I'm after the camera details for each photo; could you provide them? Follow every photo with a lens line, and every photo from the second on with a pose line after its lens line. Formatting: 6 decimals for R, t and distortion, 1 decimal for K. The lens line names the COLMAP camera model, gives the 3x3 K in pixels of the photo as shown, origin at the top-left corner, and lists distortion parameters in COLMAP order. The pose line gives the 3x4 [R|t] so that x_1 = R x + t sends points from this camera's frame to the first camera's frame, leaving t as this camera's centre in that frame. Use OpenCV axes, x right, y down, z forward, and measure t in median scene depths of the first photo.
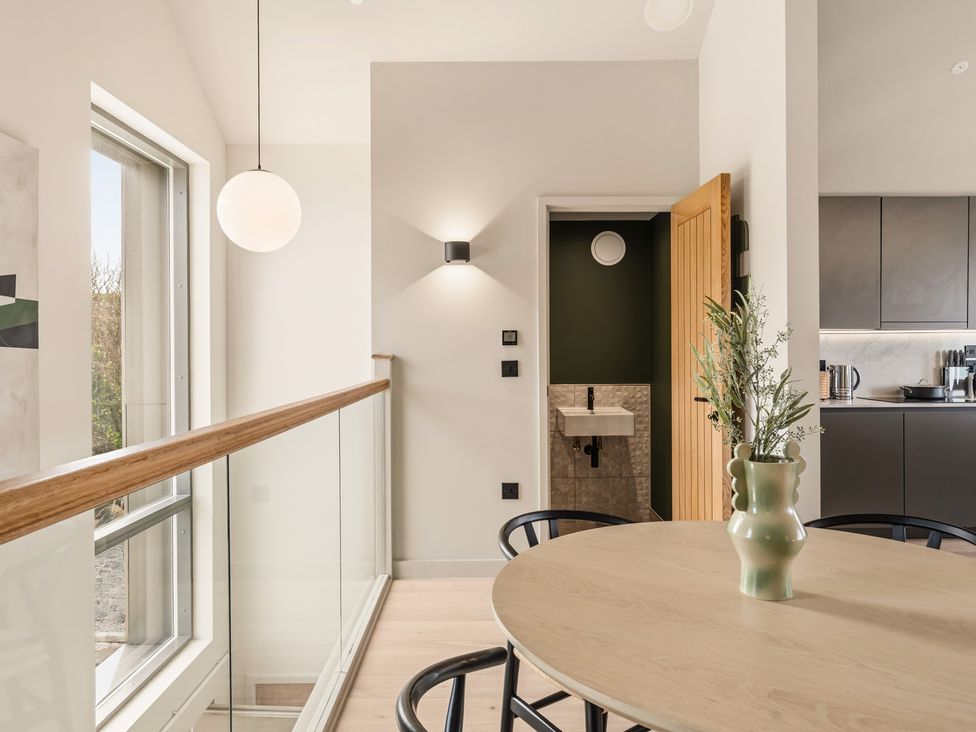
lens RADIAL K [[700.4, 0, 487.4], [0, 700.4, 351.5], [0, 0, 1]] dist [0.001600, -0.000139]
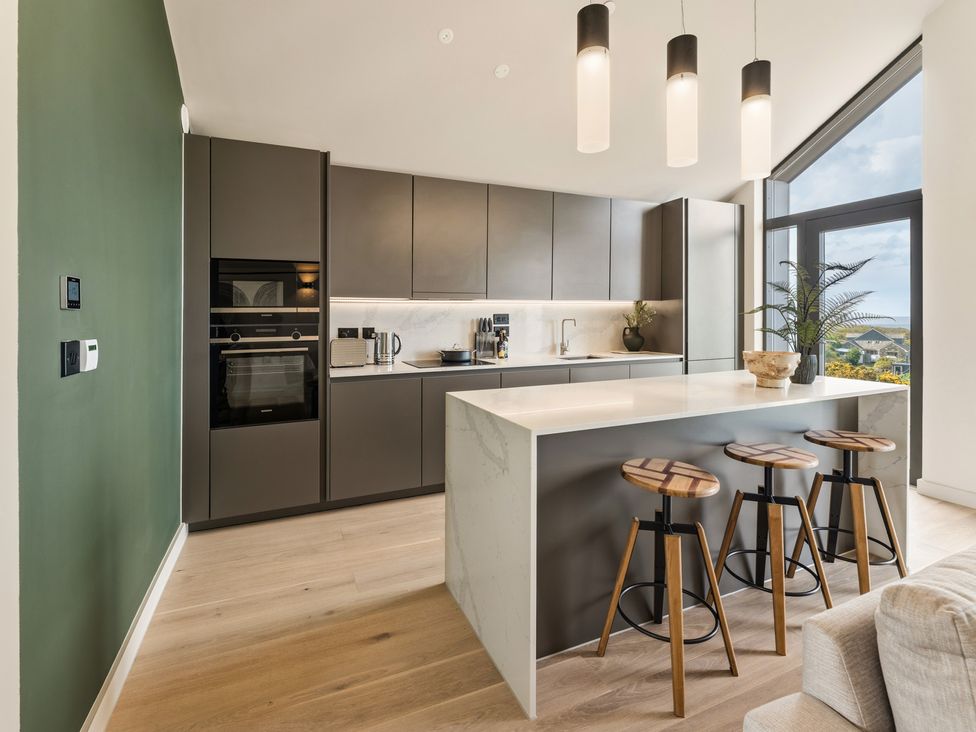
lens RADIAL K [[463.4, 0, 483.3], [0, 463.4, 313.2], [0, 0, 1]] dist [0.000897, 0.000068]
pose [[0.922029, 0.003193, 0.387107, 0.407552], [-0.000194, 0.999970, -0.007786, -0.004476], [-0.387120, 0.007104, 0.922002, 0.319499]]
